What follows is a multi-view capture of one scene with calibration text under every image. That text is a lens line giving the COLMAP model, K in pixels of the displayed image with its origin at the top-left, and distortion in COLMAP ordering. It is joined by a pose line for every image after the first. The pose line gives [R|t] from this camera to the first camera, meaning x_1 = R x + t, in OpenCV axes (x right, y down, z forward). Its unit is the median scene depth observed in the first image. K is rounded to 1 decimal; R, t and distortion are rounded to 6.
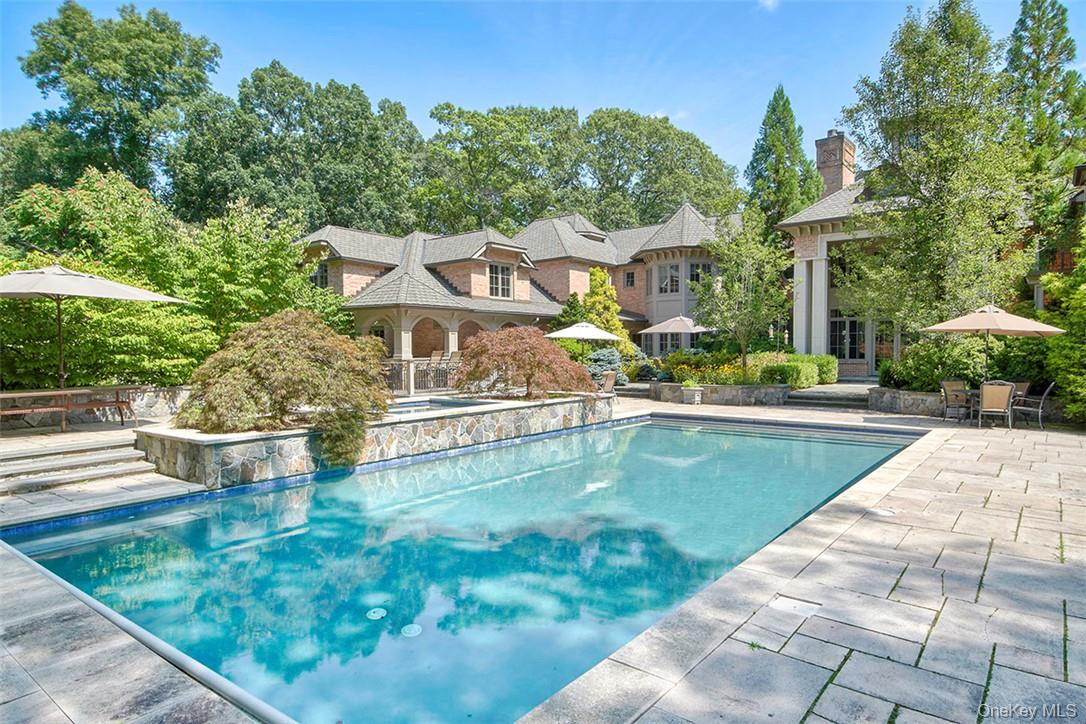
lens RADIAL K [[632.1, 0, 537.0], [0, 632.1, 362.8], [0, 0, 1]] dist [0.017828, -0.012852]
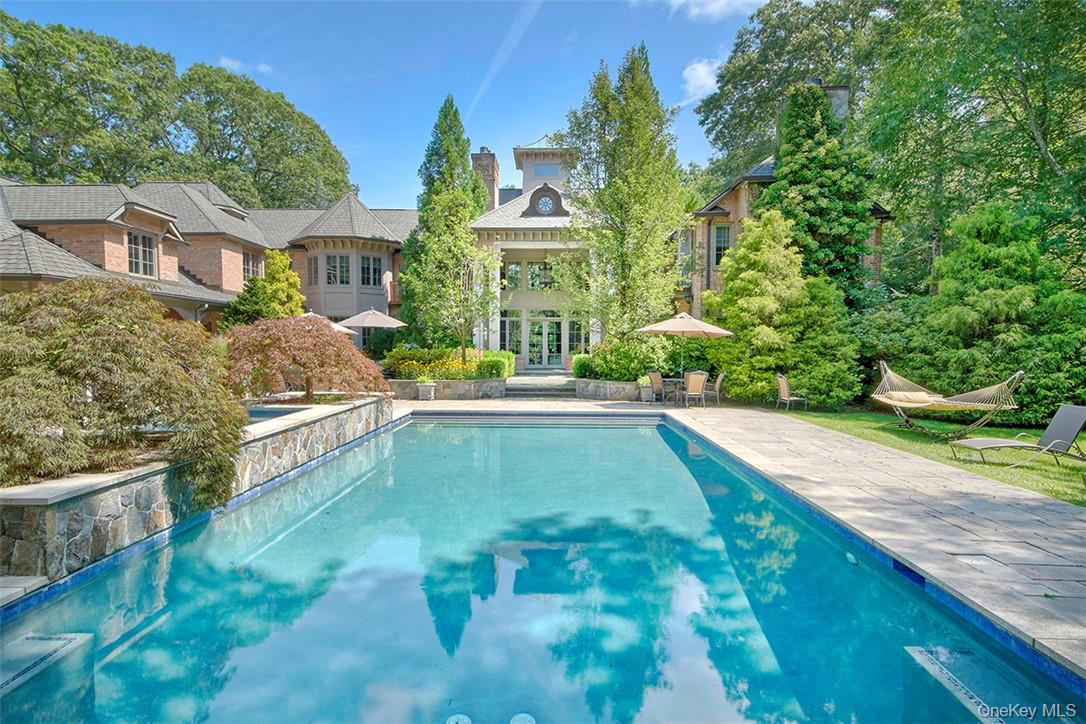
lens RADIAL K [[632.1, 0, 542.1], [0, 632.1, 358.1], [0, 0, 1]] dist [0.017828, -0.012852]
pose [[0.787416, -0.003482, 0.616413, -0.157530], [0.003896, 0.999992, 0.000673, -0.000236], [-0.616410, 0.001872, 0.787423, 0.083565]]
